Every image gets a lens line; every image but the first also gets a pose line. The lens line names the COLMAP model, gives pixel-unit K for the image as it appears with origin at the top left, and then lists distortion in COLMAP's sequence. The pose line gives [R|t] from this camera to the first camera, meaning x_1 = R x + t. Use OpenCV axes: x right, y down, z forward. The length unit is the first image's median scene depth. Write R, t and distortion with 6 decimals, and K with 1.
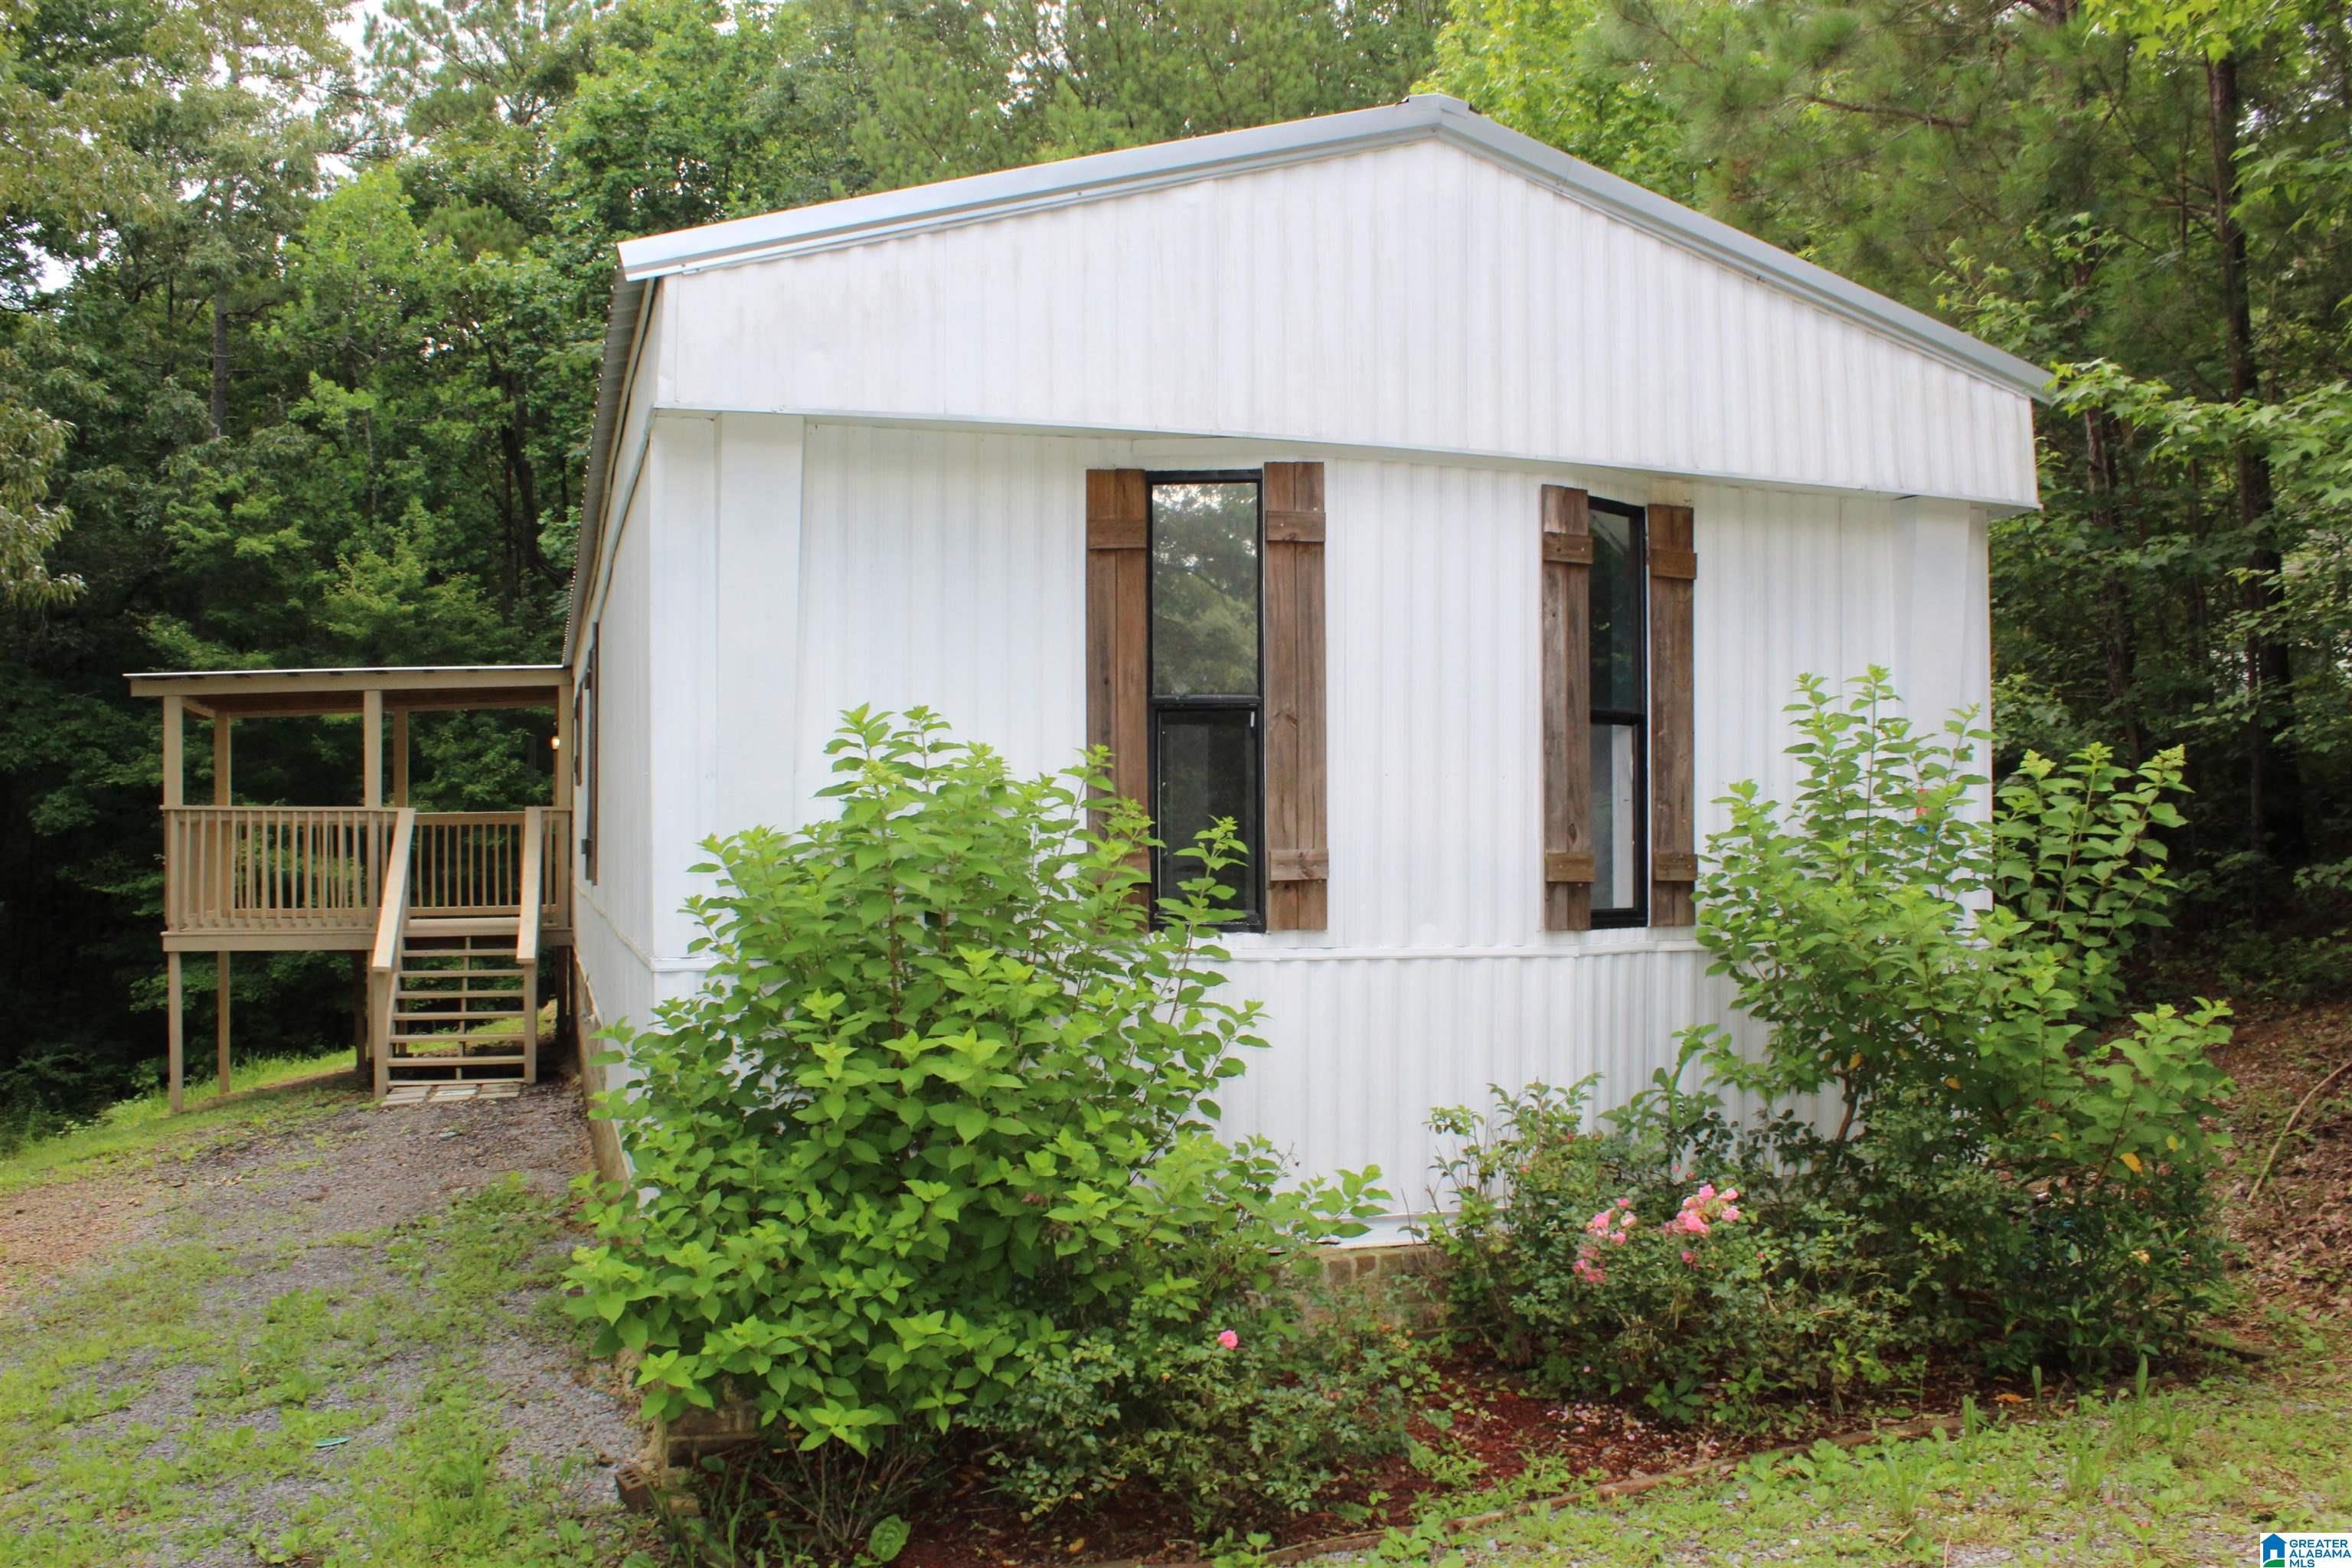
lens RADIAL K [[1975.2, 0, 1183.2], [0, 1975.2, 782.6], [0, 0, 1]] dist [-0.170729, 0.151955]
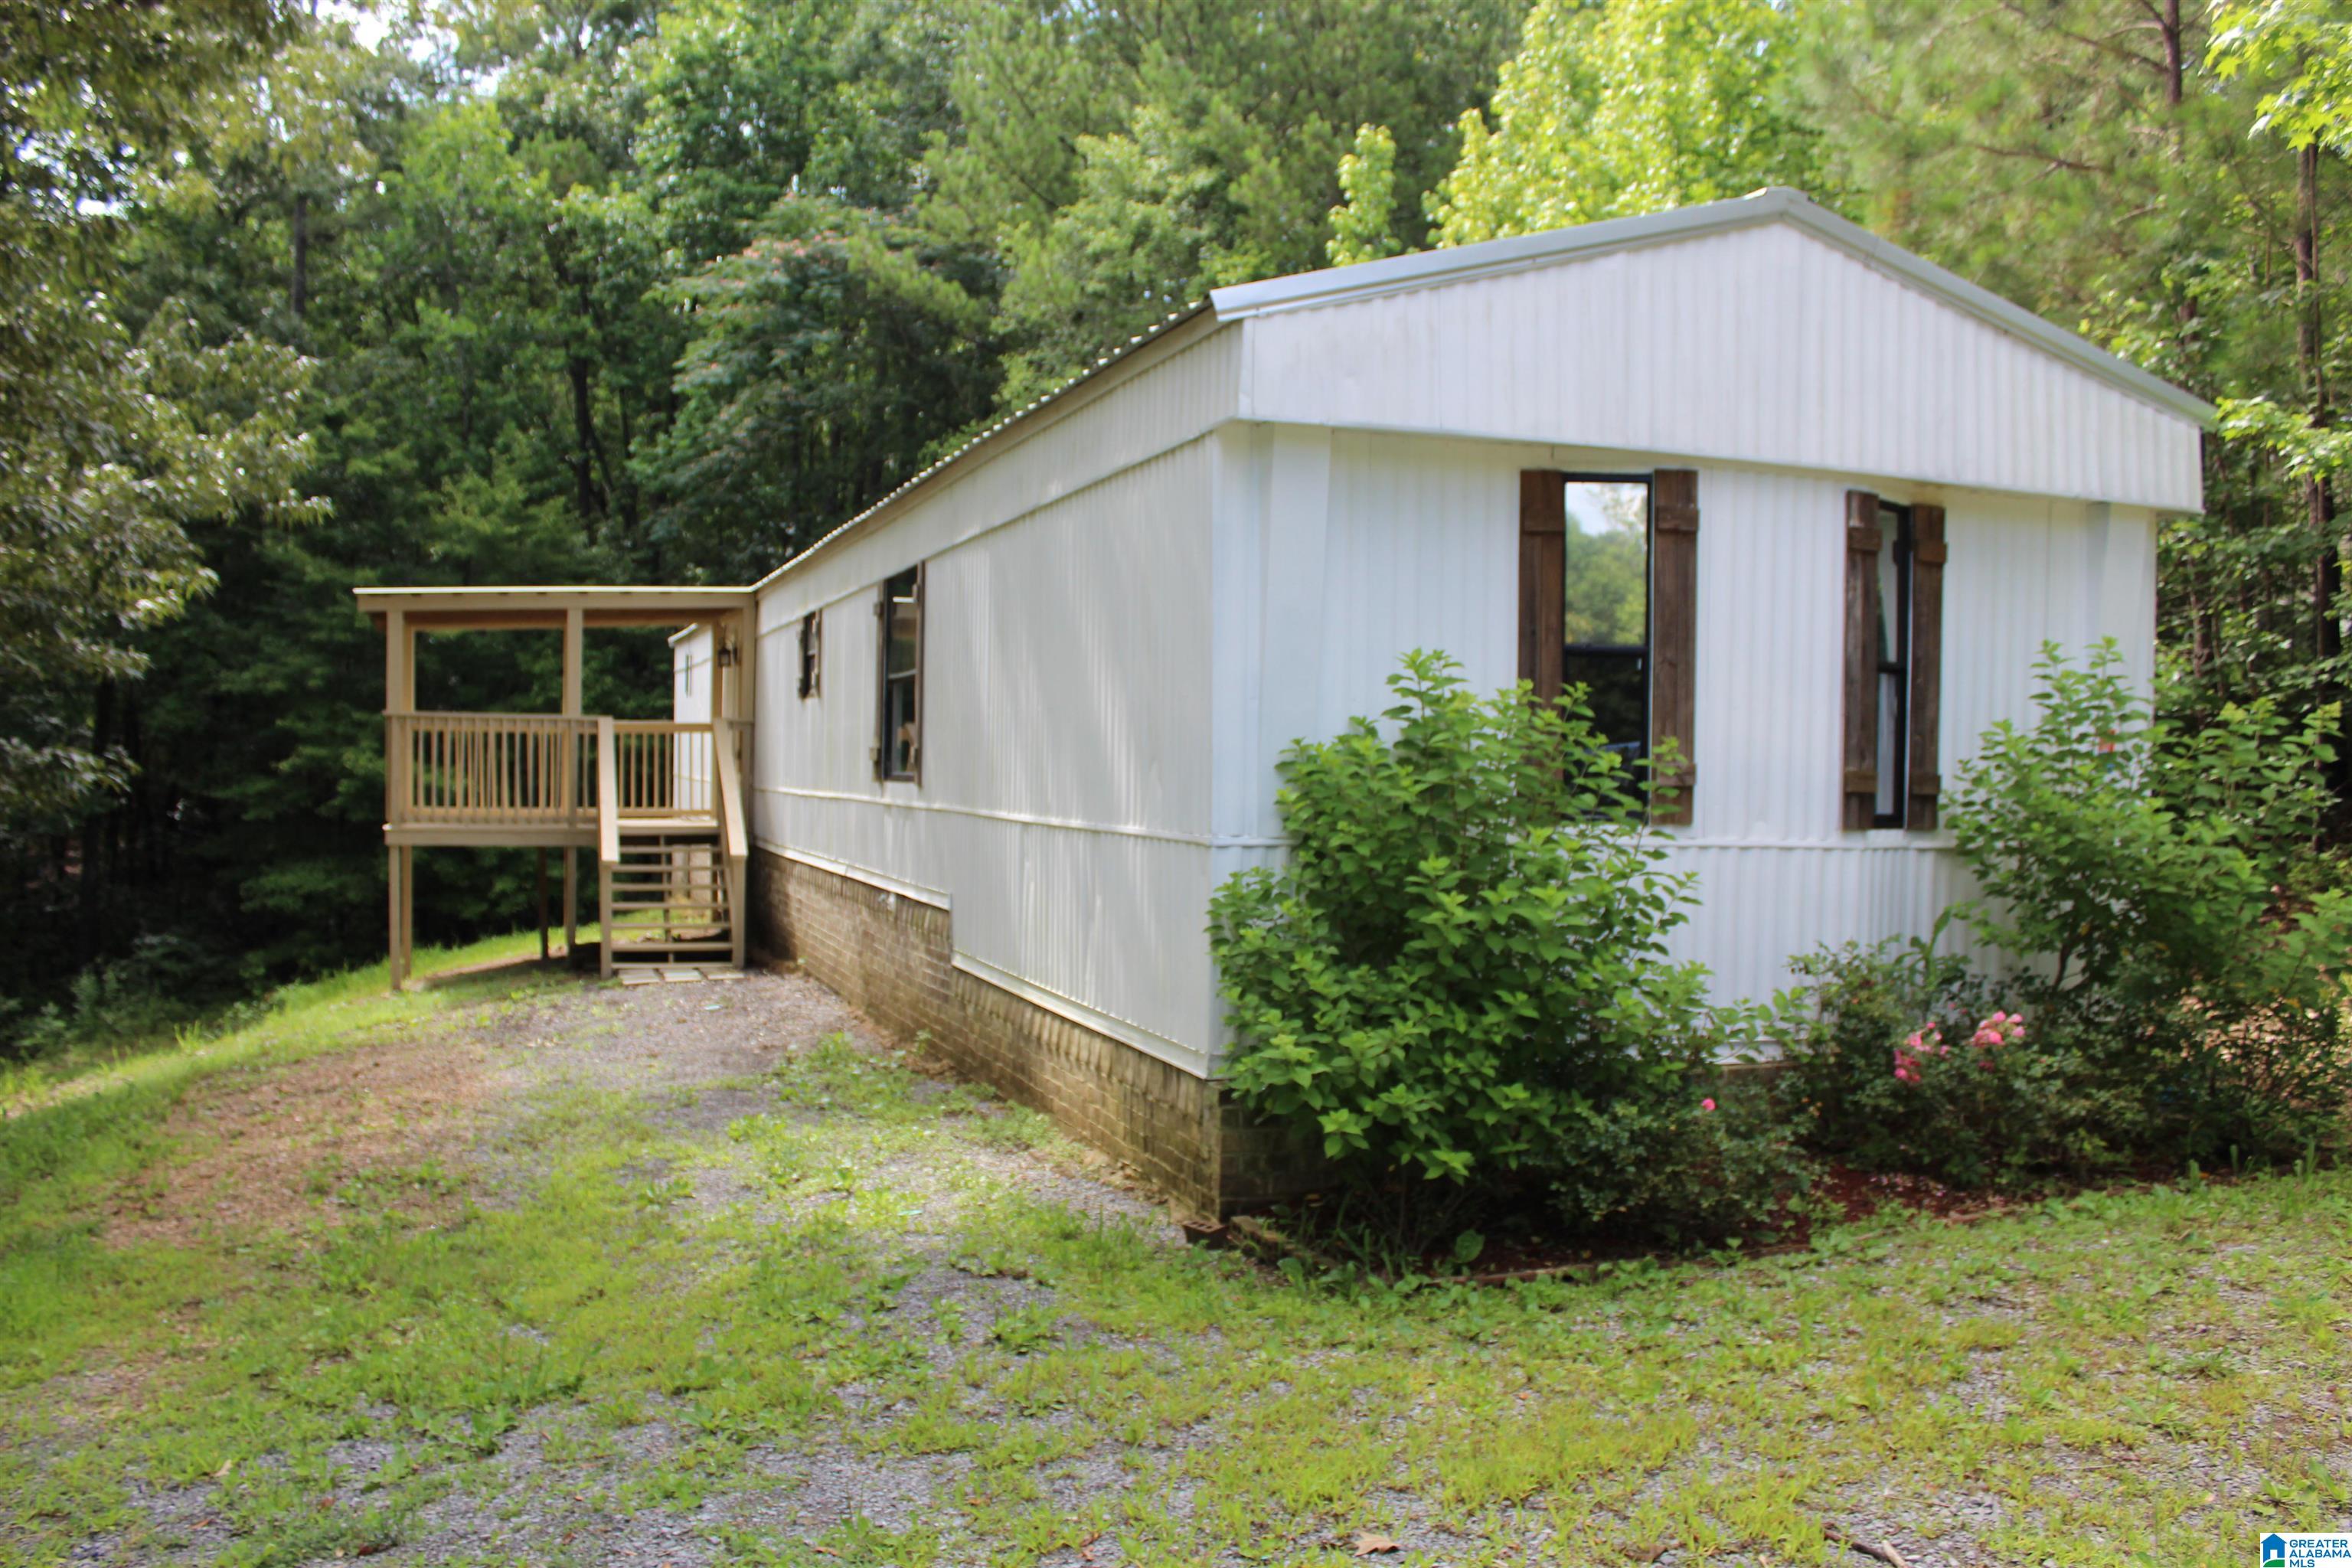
lens RADIAL K [[1940.4, 0, 1184.3], [0, 1940.4, 800.0], [0, 0, 1]] dist [-0.160770, 0.144124]
pose [[0.999532, 0.018829, 0.024118, -0.271600], [-0.019980, 0.998627, 0.048418, 0.002216], [-0.023174, -0.048877, 0.998536, -0.255157]]
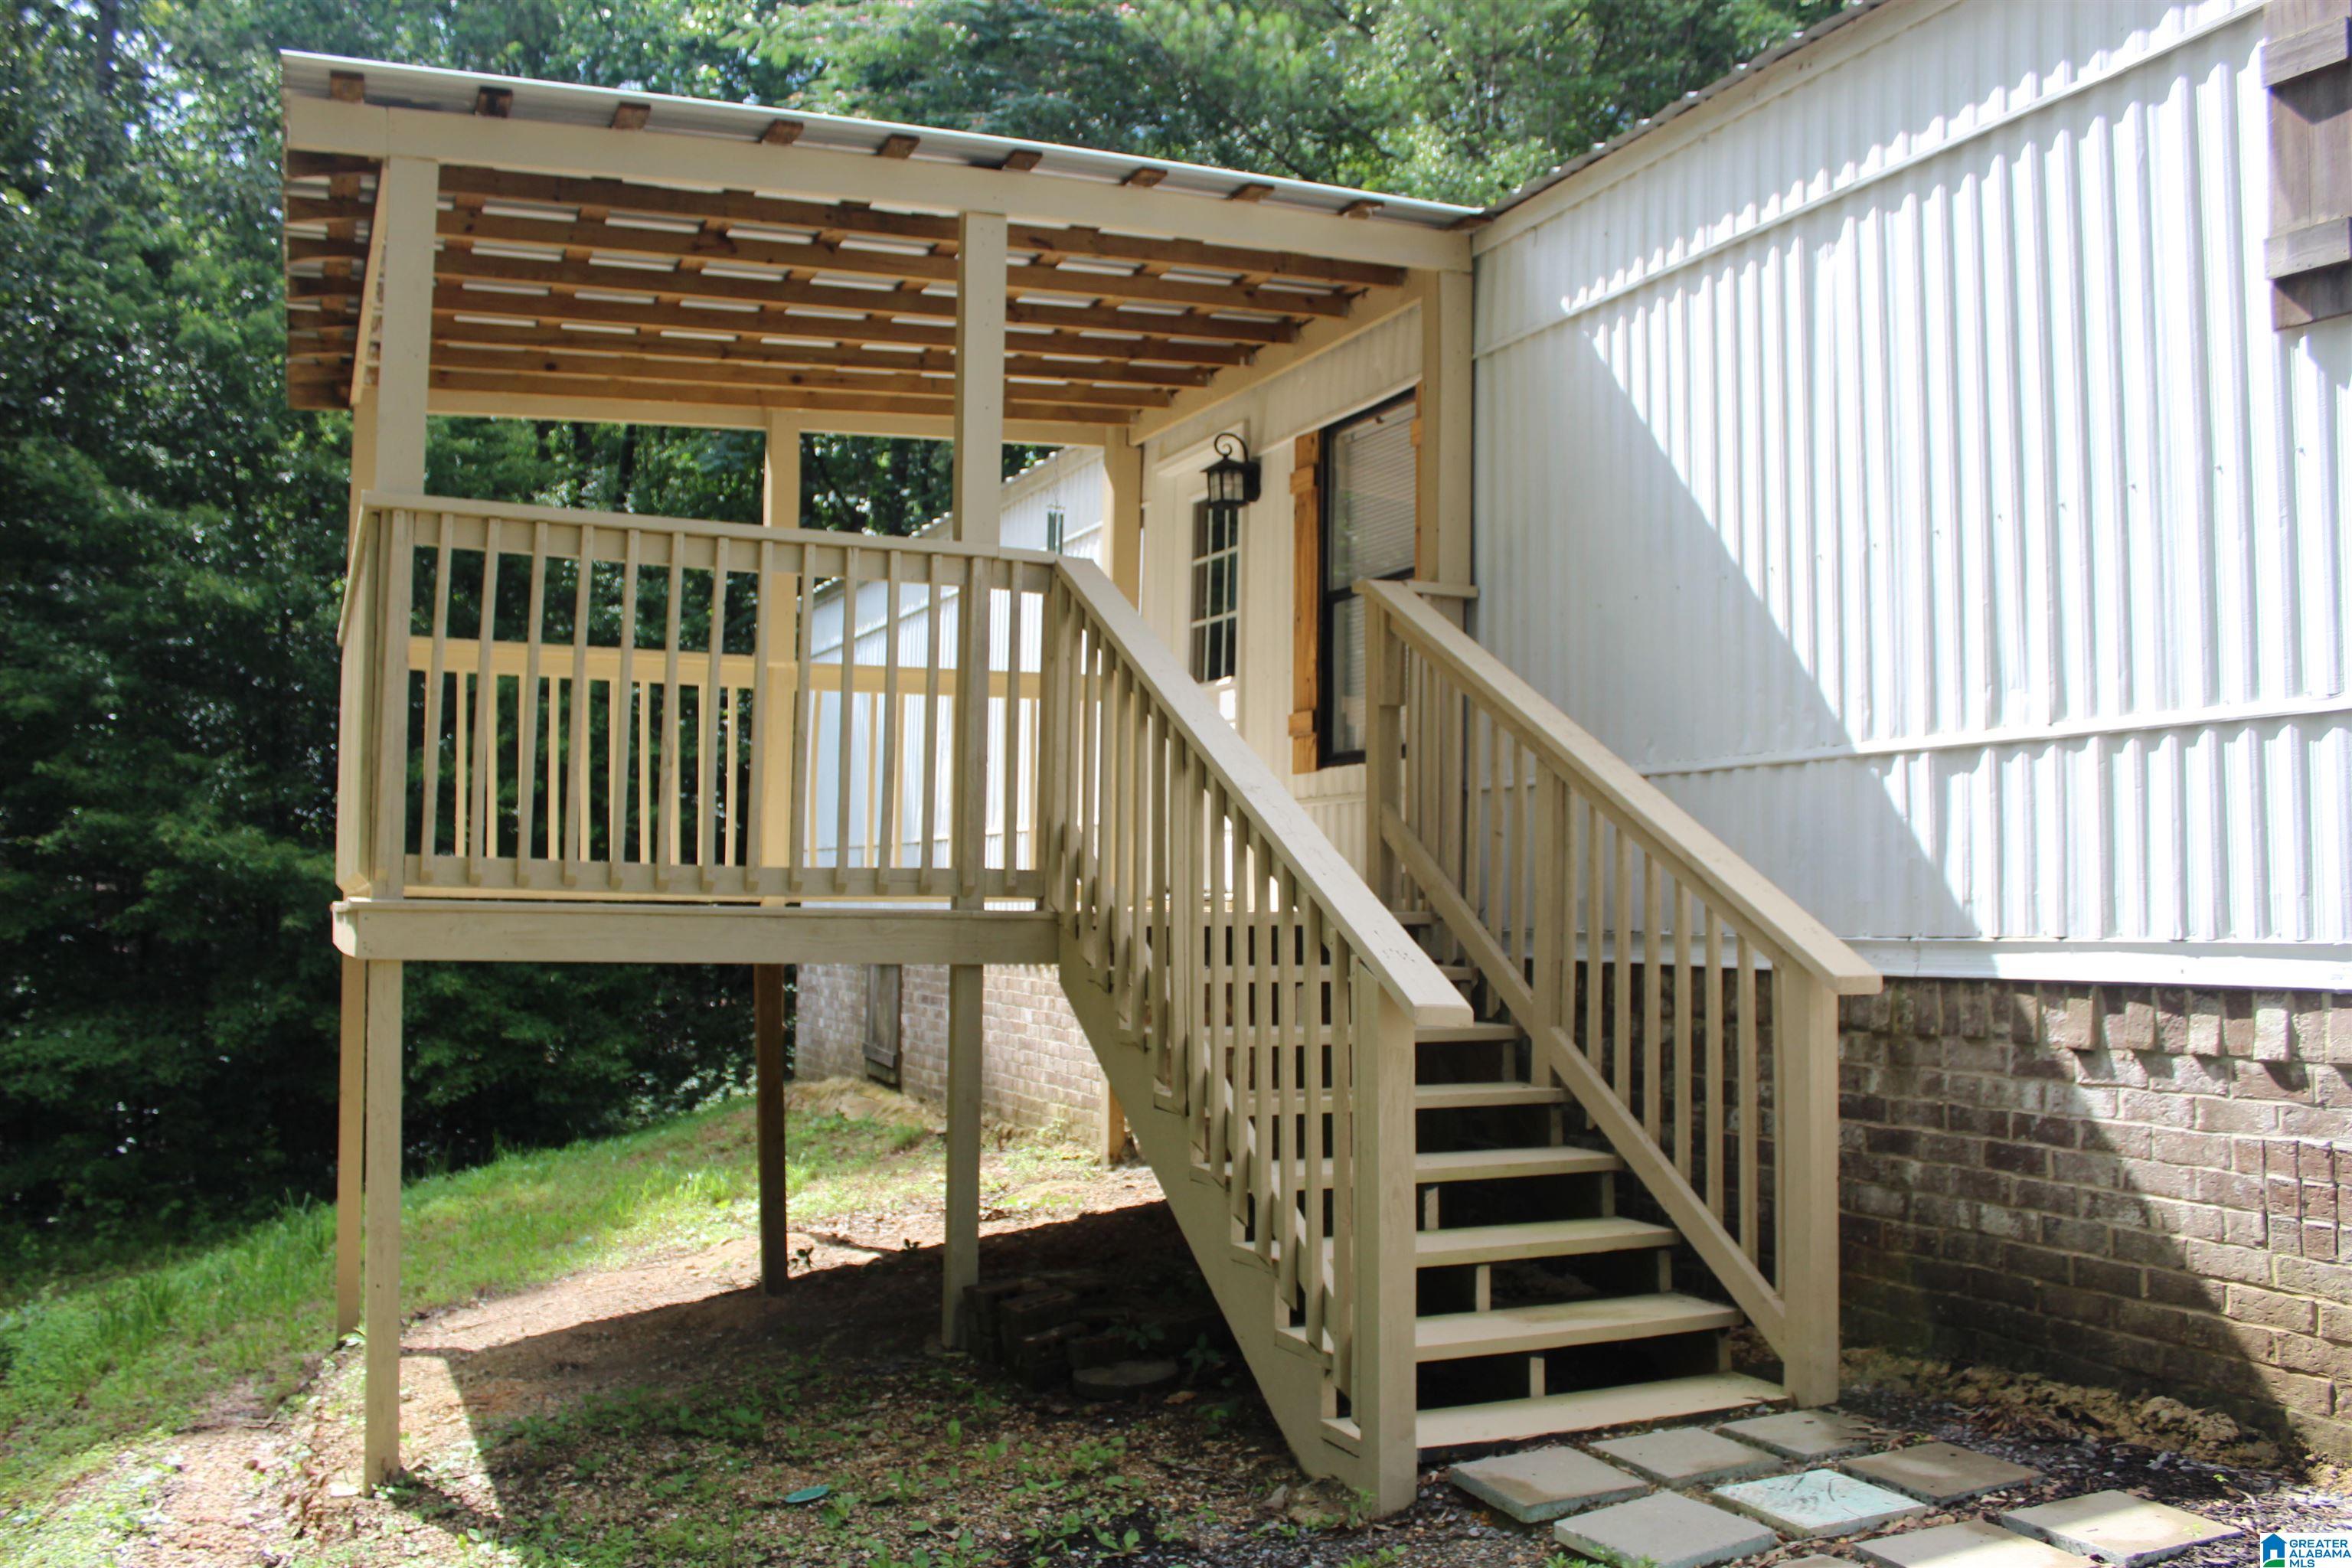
lens RADIAL K [[1940.4, 0, 1184.3], [0, 1940.4, 800.0], [0, 0, 1]] dist [-0.160770, 0.144124]
pose [[0.992974, 0.021734, 0.116316, -1.146828], [-0.018438, 0.999400, -0.029332, 0.180501], [-0.116884, 0.026982, 0.992779, 1.764022]]
